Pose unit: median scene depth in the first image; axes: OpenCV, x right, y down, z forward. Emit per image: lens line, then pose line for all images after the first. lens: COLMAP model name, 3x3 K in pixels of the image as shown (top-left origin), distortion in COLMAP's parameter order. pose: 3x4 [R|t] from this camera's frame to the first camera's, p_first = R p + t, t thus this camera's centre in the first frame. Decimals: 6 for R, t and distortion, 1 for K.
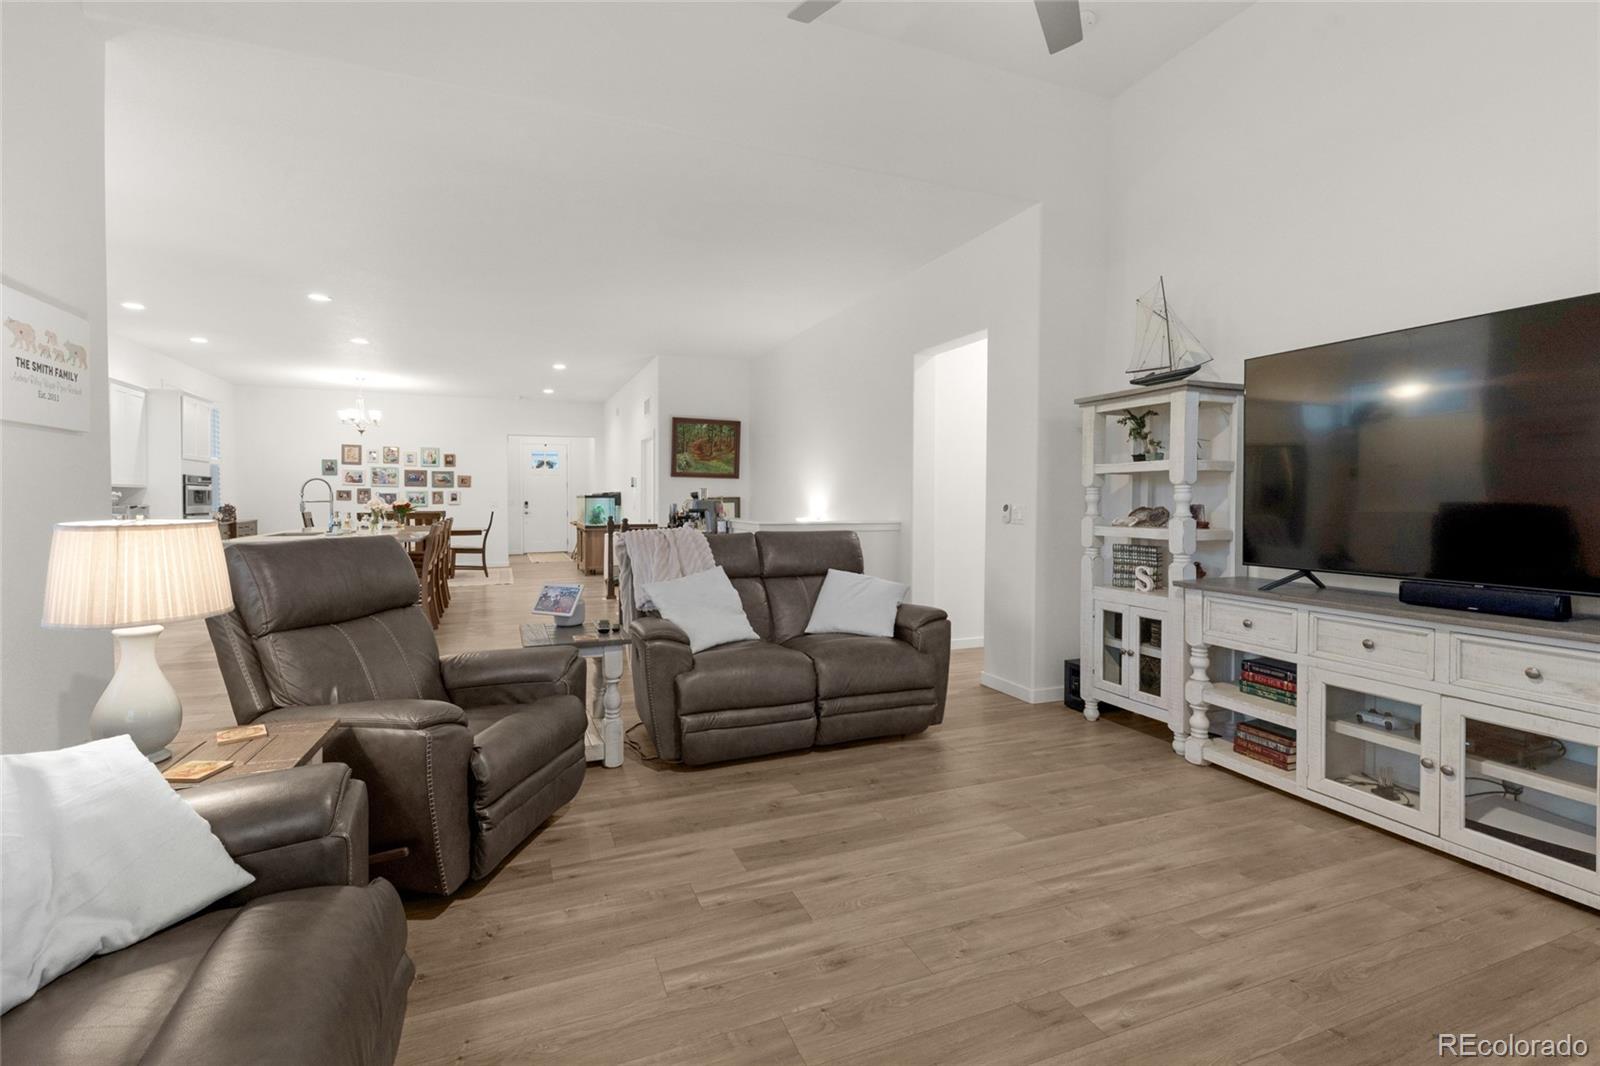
lens RADIAL K [[690.7, 0, 771.2], [0, 690.7, 514.4], [0, 0, 1]] dist [0.019865, -0.006397]
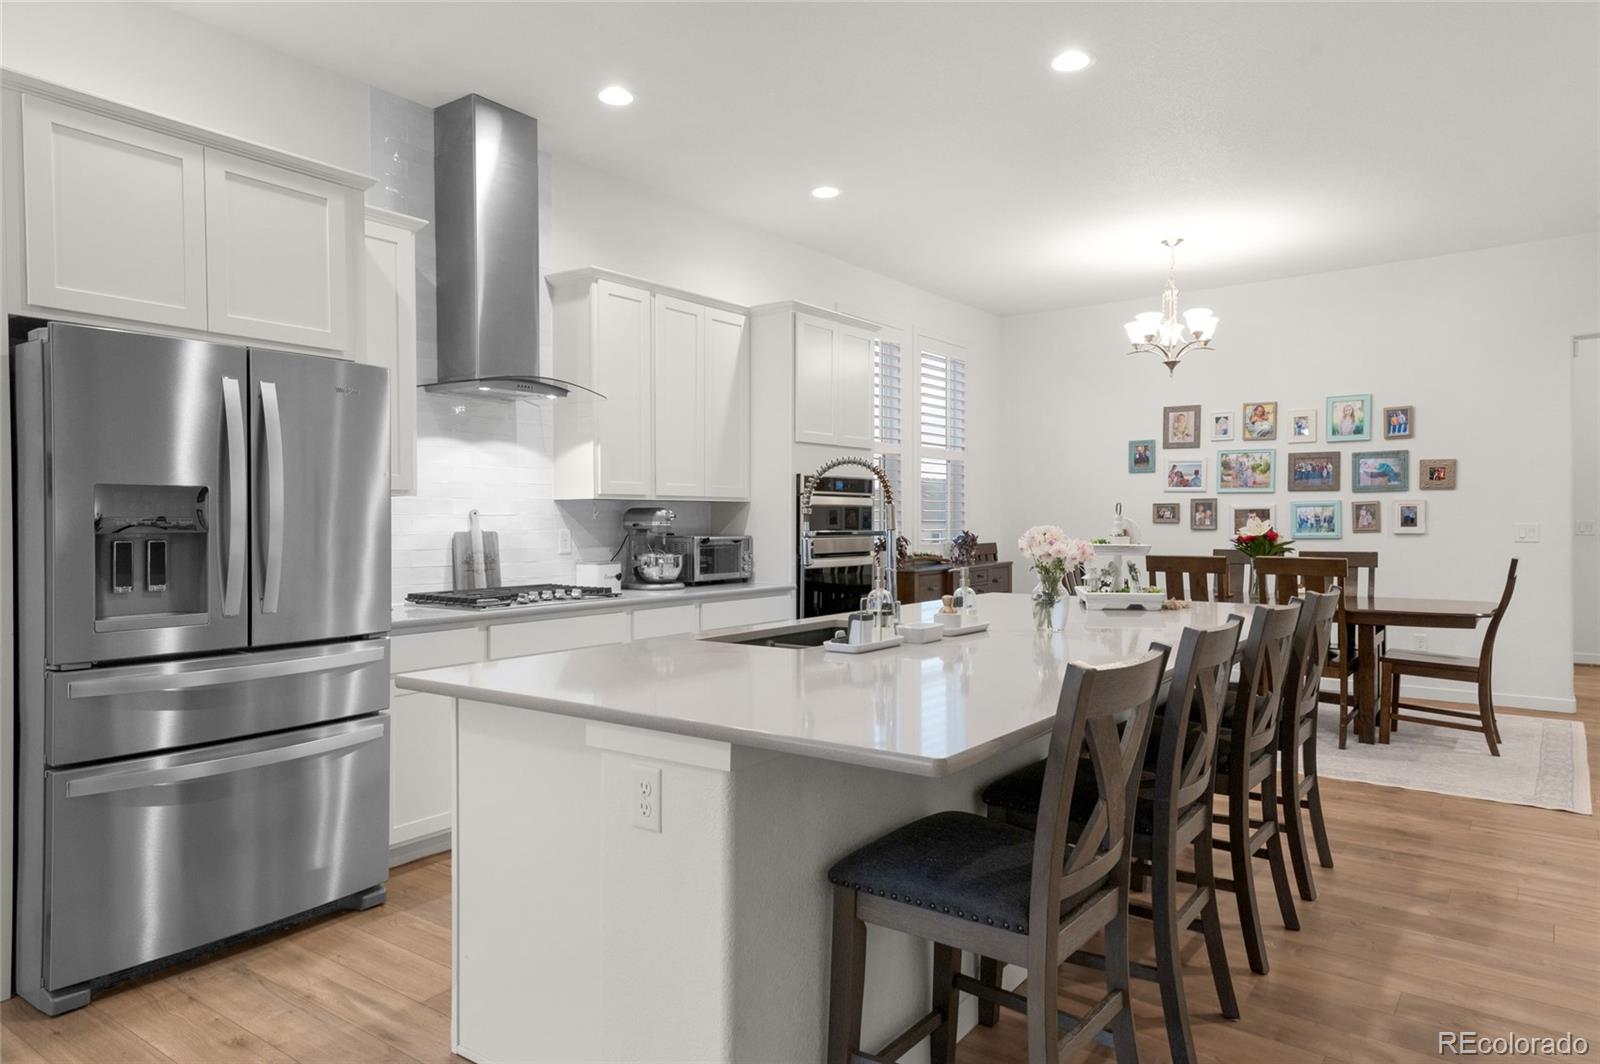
lens RADIAL K [[1013.7, 0, 827.5], [0, 1013.7, 526.9], [0, 0, 1]] dist [0.033946, 0.000263]
pose [[0.547054, 0.002564, -0.837094, -0.494277], [-0.015360, 0.999858, -0.006975, -0.031441], [0.836957, 0.016674, 0.547015, 1.324565]]
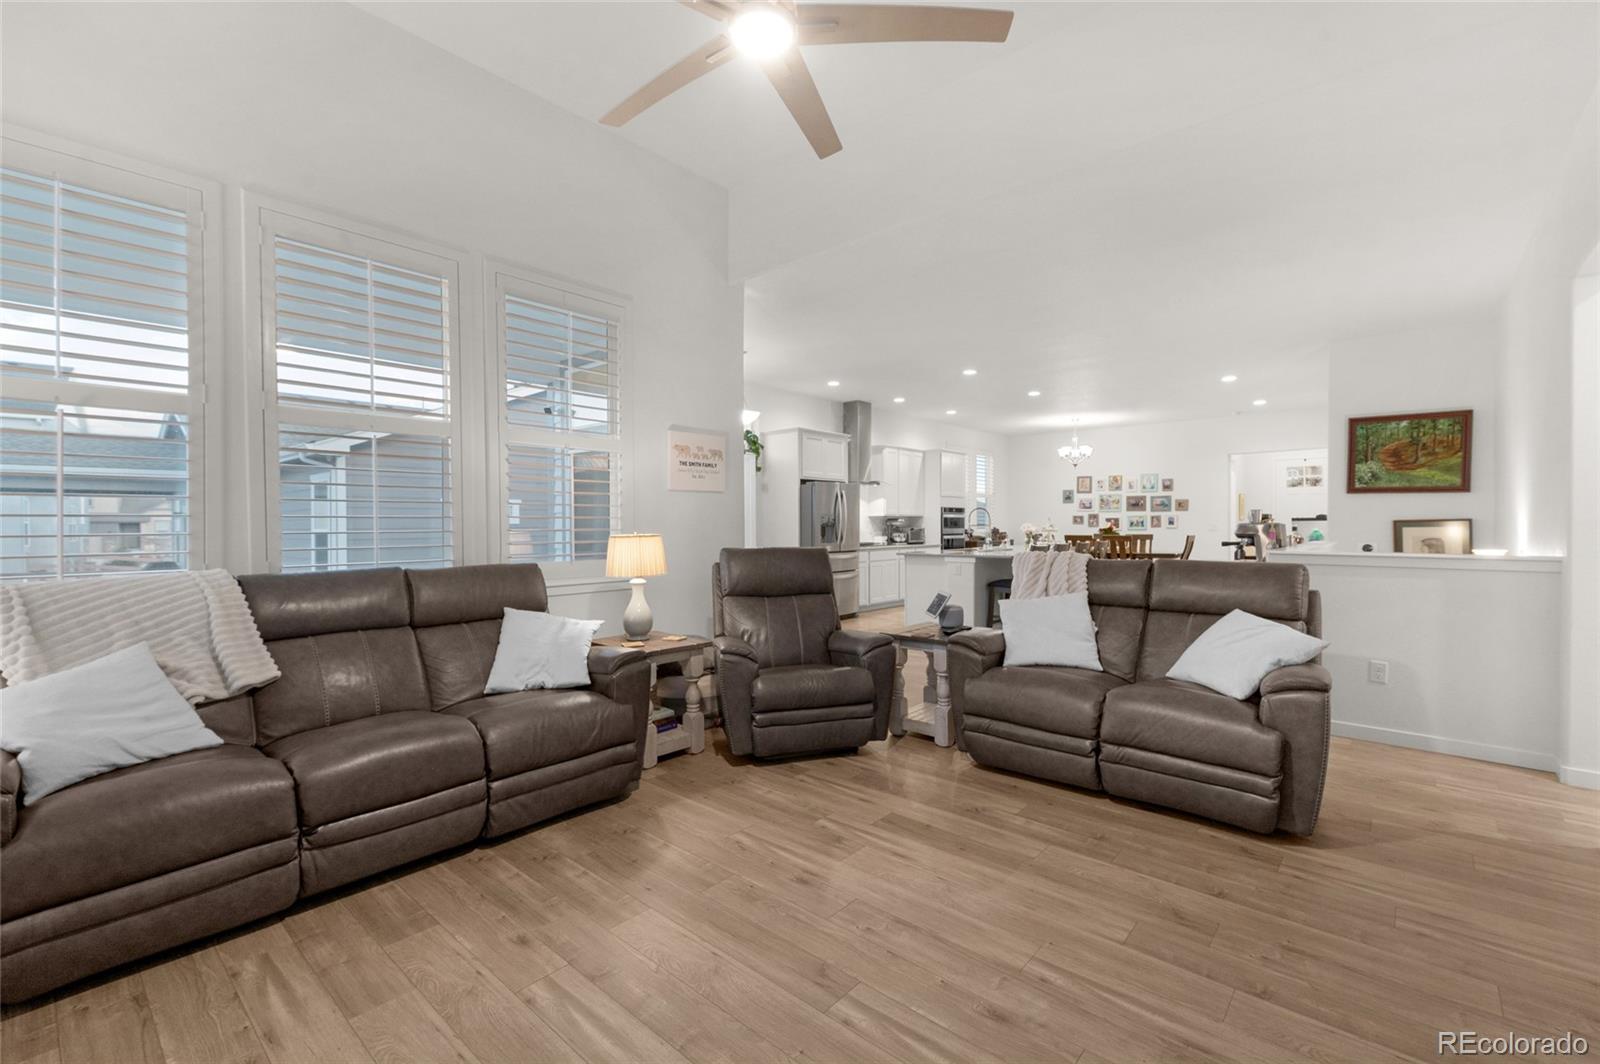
lens RADIAL K [[690.7, 0, 814.5], [0, 690.7, 527.9], [0, 0, 1]] dist [0.019865, -0.006397]
pose [[0.470481, 0.003080, -0.882405, 0.626523], [-0.015801, 0.999863, -0.004935, -0.004195], [0.882268, 0.016265, 0.470466, 0.200262]]
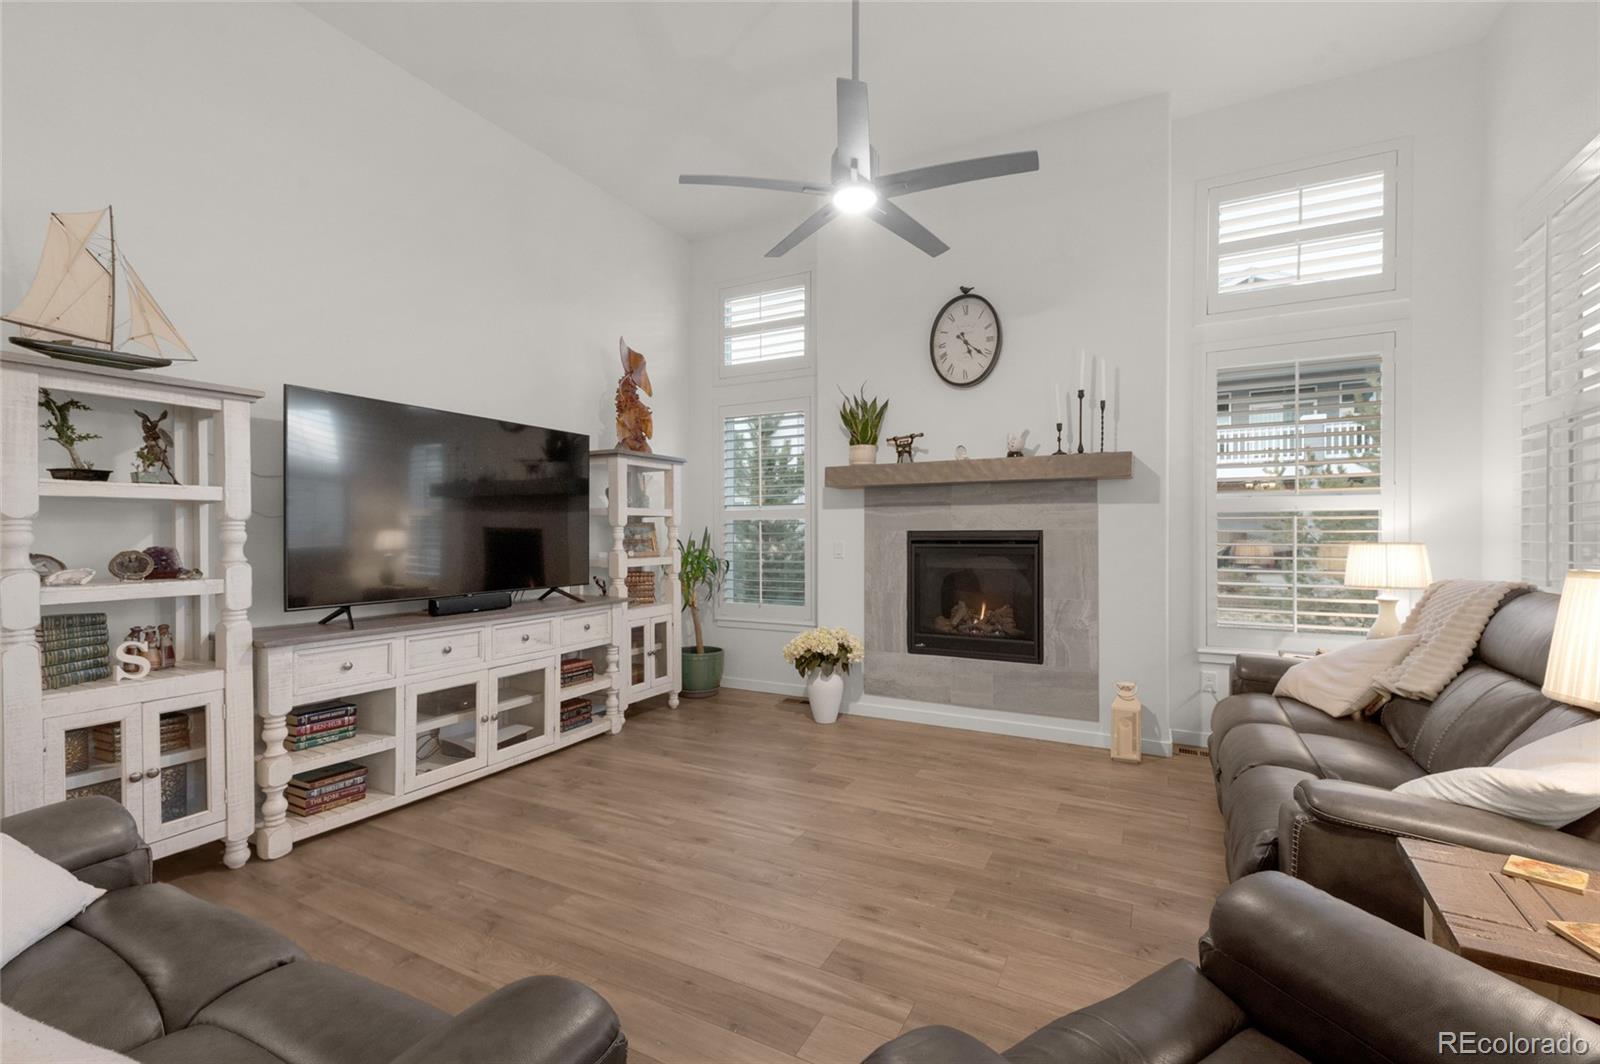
lens RADIAL K [[690.7, 0, 803.2], [0, 690.7, 534.2], [0, 0, 1]] dist [0.019865, -0.006397]
pose [[-0.655464, 0.001926, 0.755224, -0.380191], [0.023630, 0.999559, 0.017959, -0.023799], [-0.754857, 0.029618, -0.655221, 0.942828]]
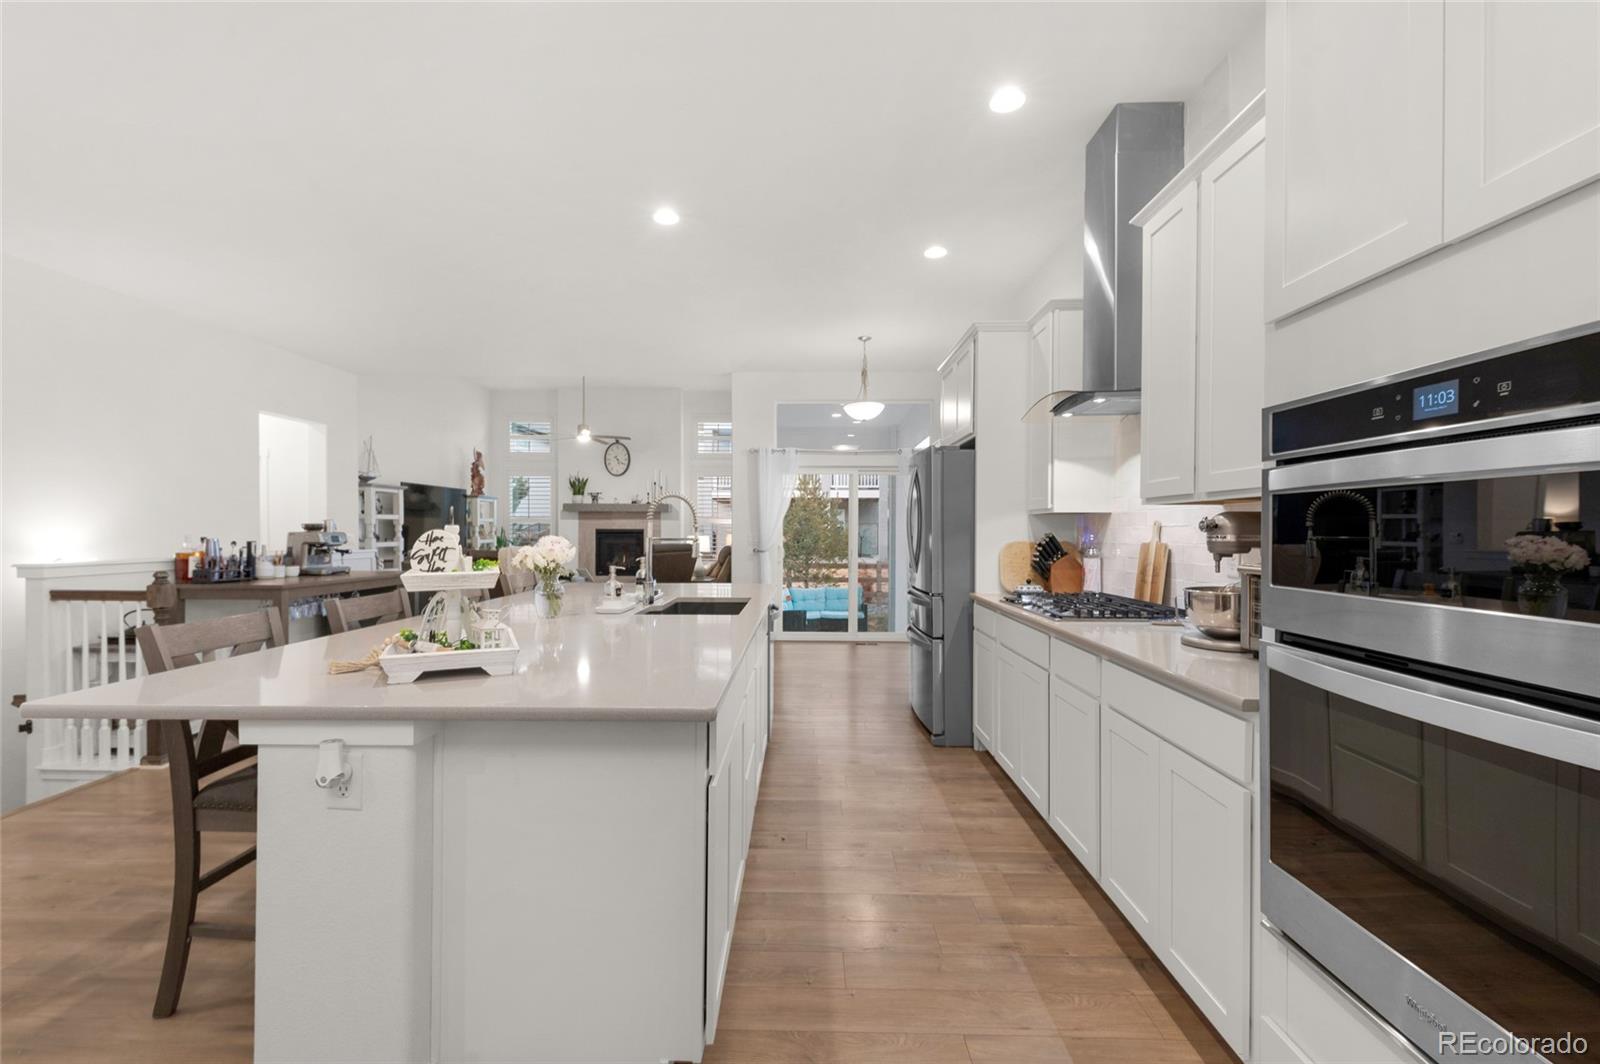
lens RADIAL K [[690.7, 0, 784.4], [0, 690.7, 538.2], [0, 0, 1]] dist [0.019865, -0.006397]
pose [[-0.907689, -0.010772, 0.419504, -1.732936], [0.003490, 0.999442, 0.033215, -0.062353], [-0.419628, 0.031613, -0.907145, 2.562048]]
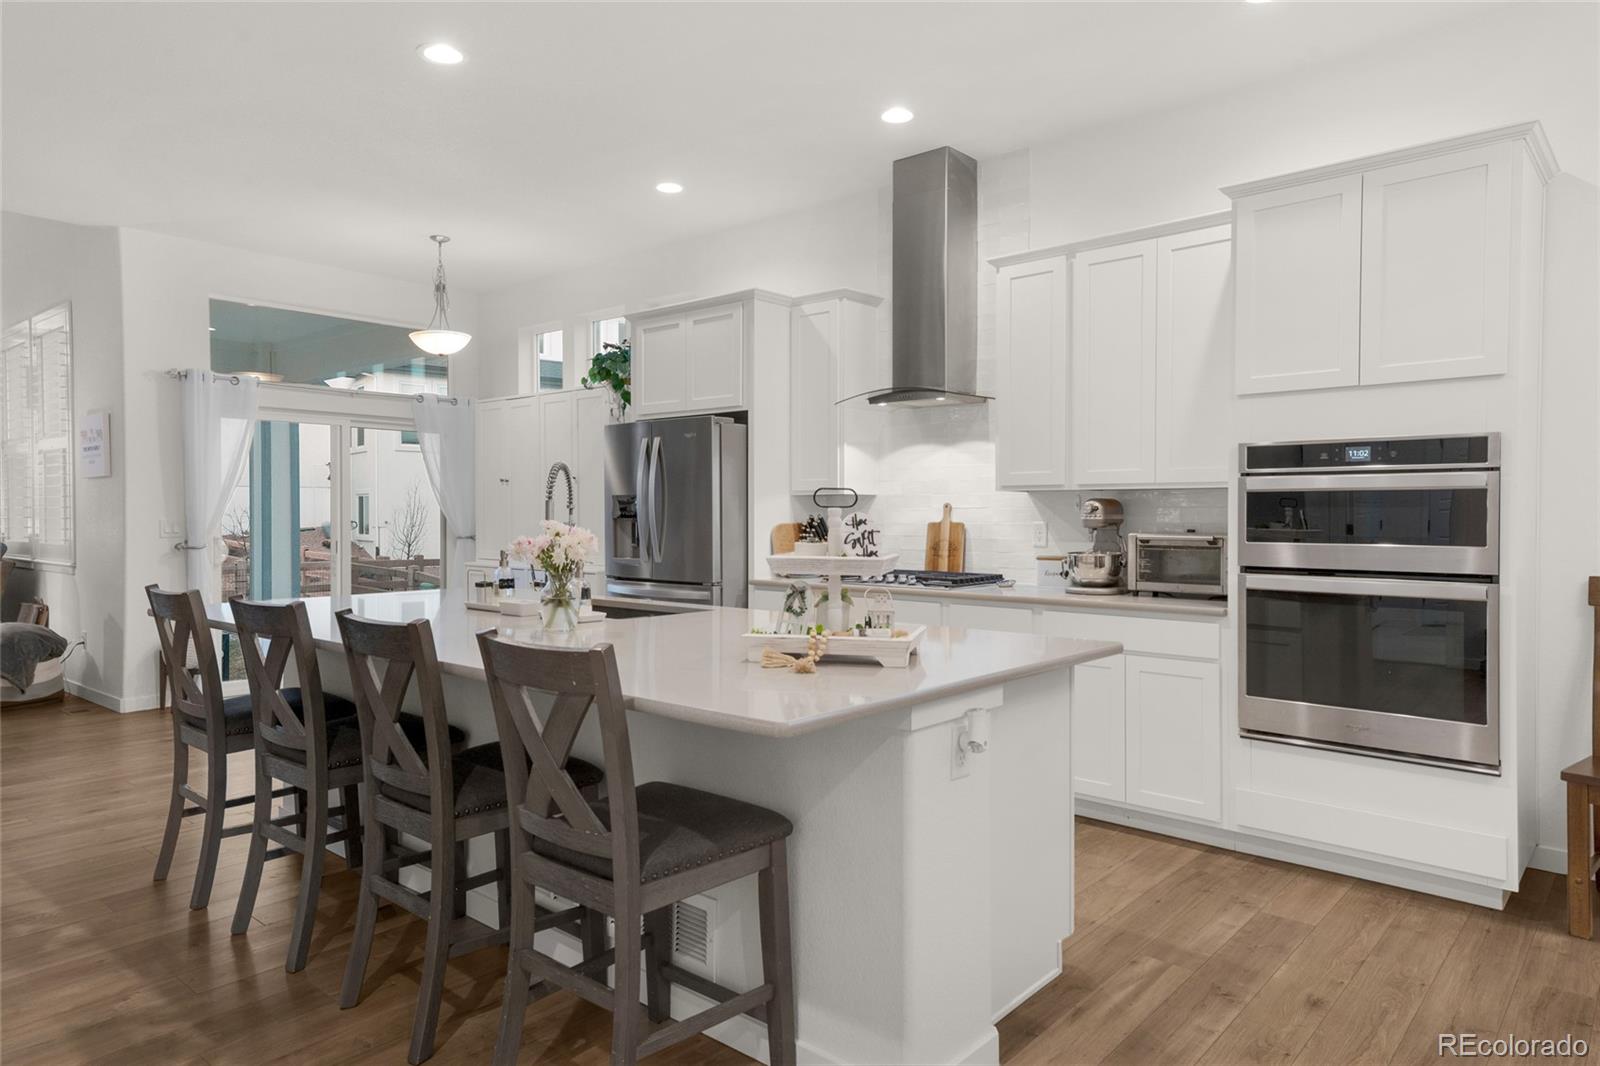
lens RADIAL K [[1013.7, 0, 793.6], [0, 1013.7, 533.2], [0, 0, 1]] dist [0.033946, 0.000263]
pose [[-0.902703, 0.002782, -0.430255, -0.949558], [-0.016073, 0.999063, 0.040182, -0.065748], [0.429964, 0.043188, -0.901812, 2.824492]]
